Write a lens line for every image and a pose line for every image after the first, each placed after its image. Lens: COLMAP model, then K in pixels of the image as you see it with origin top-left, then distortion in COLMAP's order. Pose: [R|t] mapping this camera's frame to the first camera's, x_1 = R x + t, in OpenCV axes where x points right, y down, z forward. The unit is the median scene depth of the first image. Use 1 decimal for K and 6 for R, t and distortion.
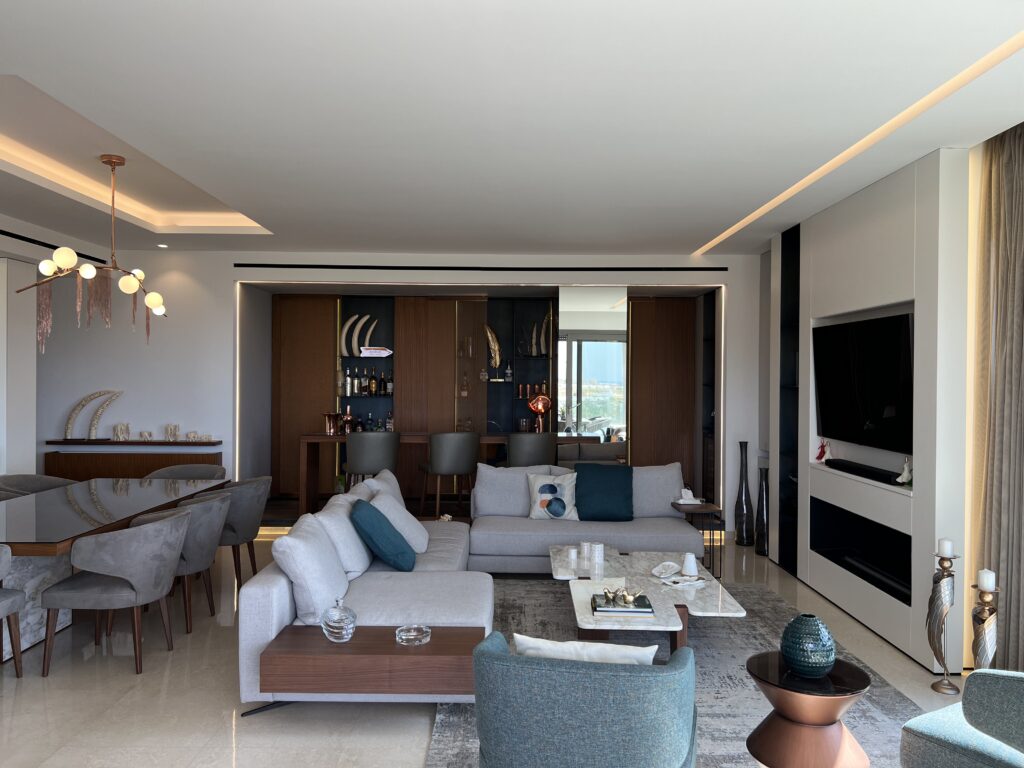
lens RADIAL K [[760.0, 0, 516.0], [0, 760.0, 385.0], [0, 0, 1]] dist [0.044689, -0.064223]
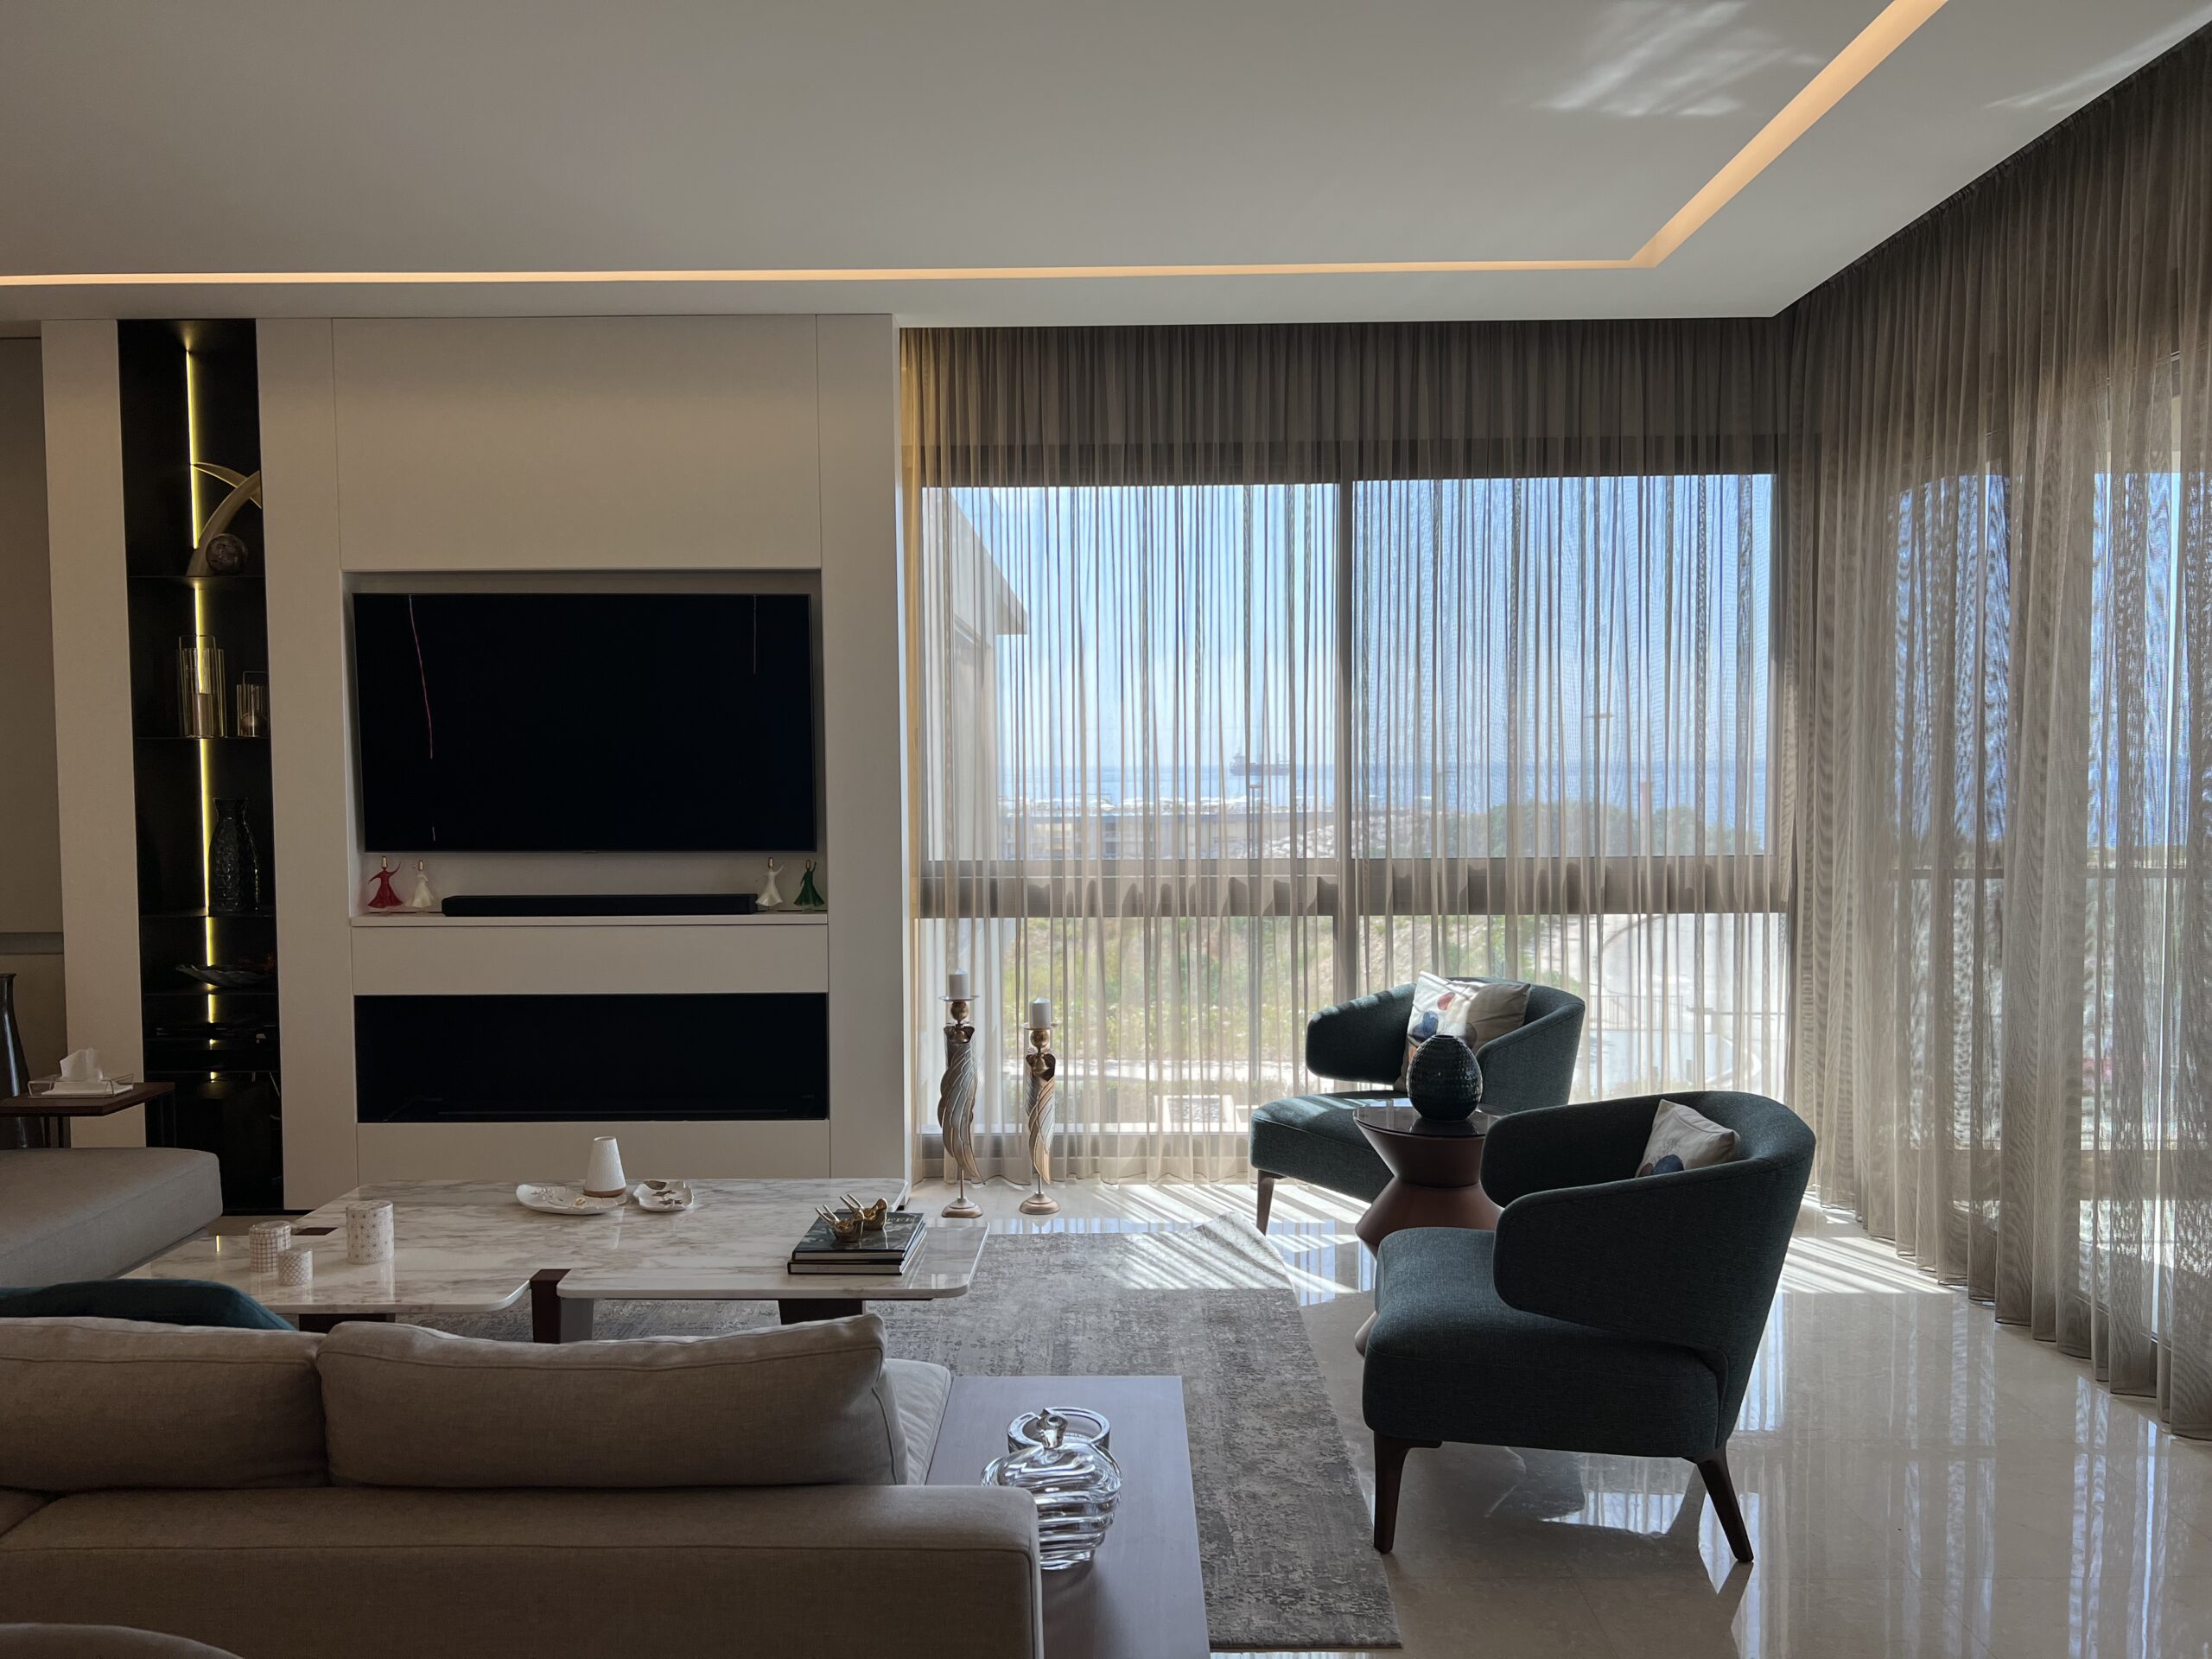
lens RADIAL K [[1684.1, 0, 1109.9], [0, 1684.1, 835.4], [0, 0, 1]] dist [0.065578, -0.069089]
pose [[0.023217, -0.051785, 0.998388, -0.390723], [0.016936, 0.998535, 0.051399, 0.011812], [-0.999587, 0.015715, 0.024060, 0.428257]]
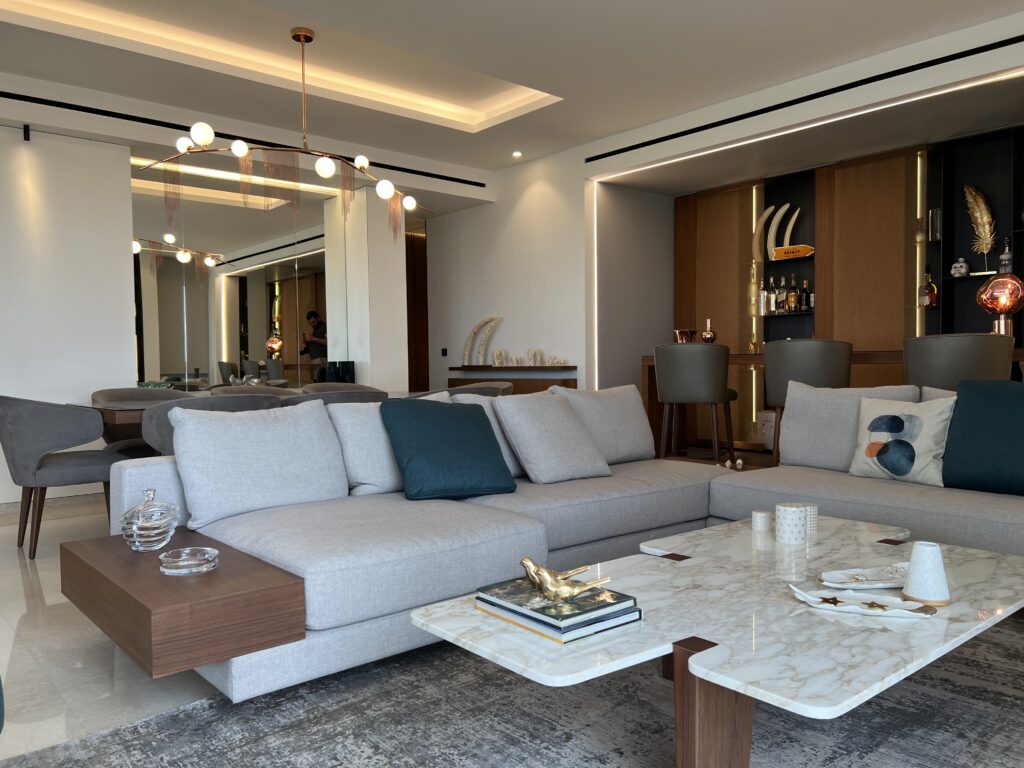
lens RADIAL K [[779.6, 0, 513.8], [0, 779.6, 386.7], [0, 0, 1]] dist [0.065578, -0.069089]
pose [[0.654833, 0.004508, -0.755760, 0.236552], [0.011090, 0.999817, 0.015573, 0.080011], [0.755692, -0.018578, 0.654663, 0.351831]]
